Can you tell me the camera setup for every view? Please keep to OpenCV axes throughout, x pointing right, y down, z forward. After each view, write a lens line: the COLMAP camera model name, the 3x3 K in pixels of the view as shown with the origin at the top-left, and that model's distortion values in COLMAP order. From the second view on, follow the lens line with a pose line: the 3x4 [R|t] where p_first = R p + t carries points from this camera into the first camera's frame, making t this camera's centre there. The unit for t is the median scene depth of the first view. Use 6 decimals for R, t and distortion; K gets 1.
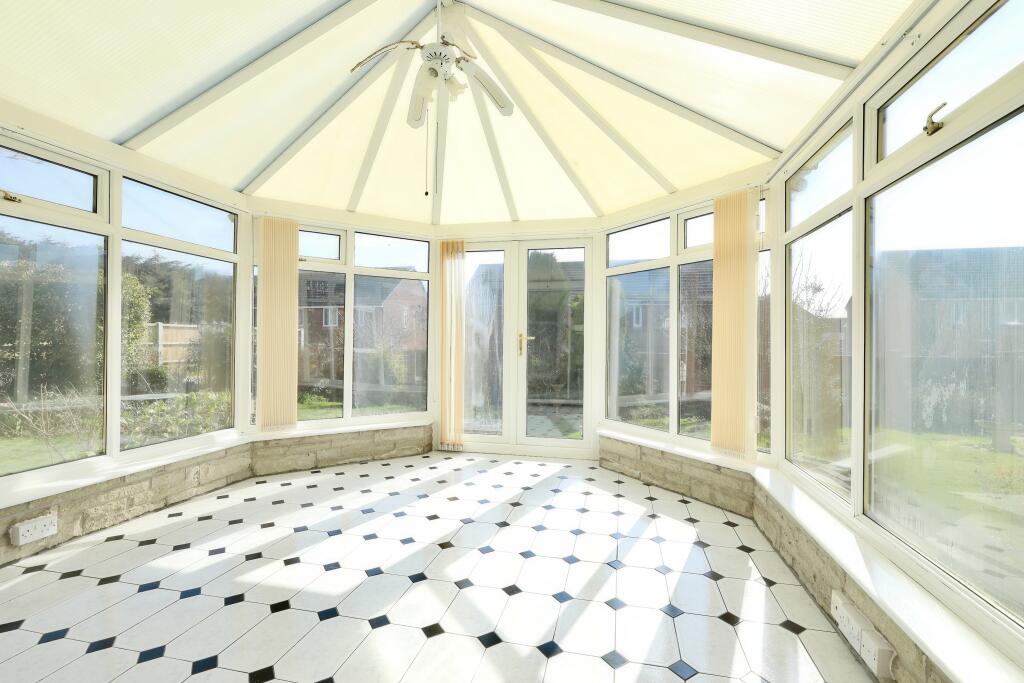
lens RADIAL K [[465.2, 0, 515.9], [0, 465.2, 340.1], [0, 0, 1]] dist [-0.001197, -0.000007]
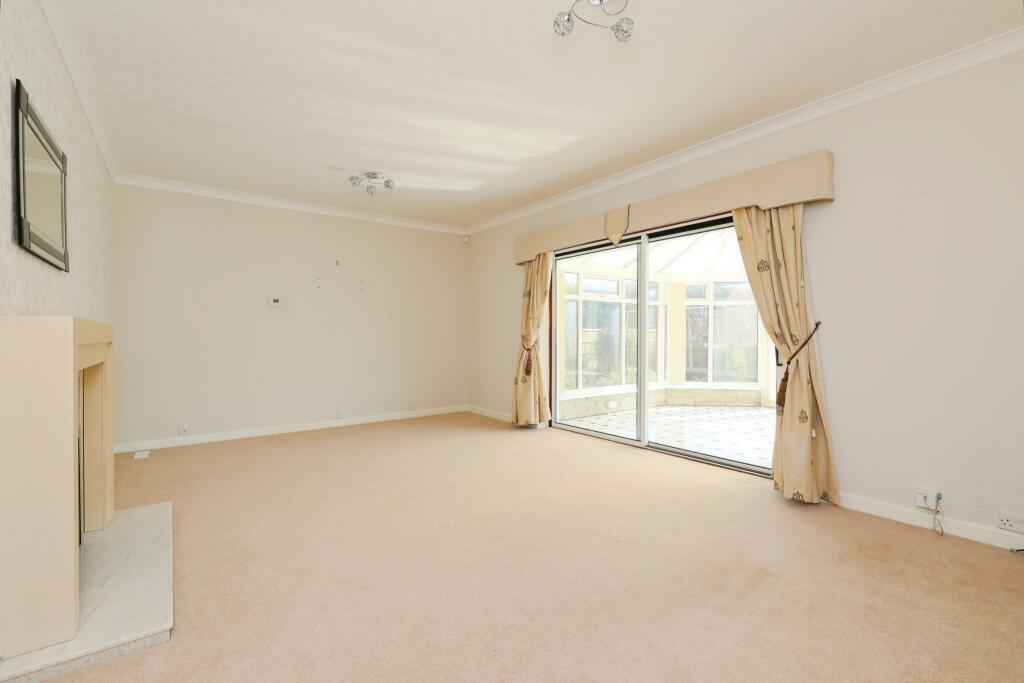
lens RADIAL K [[465.2, 0, 516.8], [0, 465.2, 339.5], [0, 0, 1]] dist [-0.001197, -0.000007]
pose [[0.768026, -0.001612, -0.640416, 0.264323], [0.007777, 0.999947, 0.006811, -0.027413], [0.640371, -0.010212, 0.767998, -1.031143]]
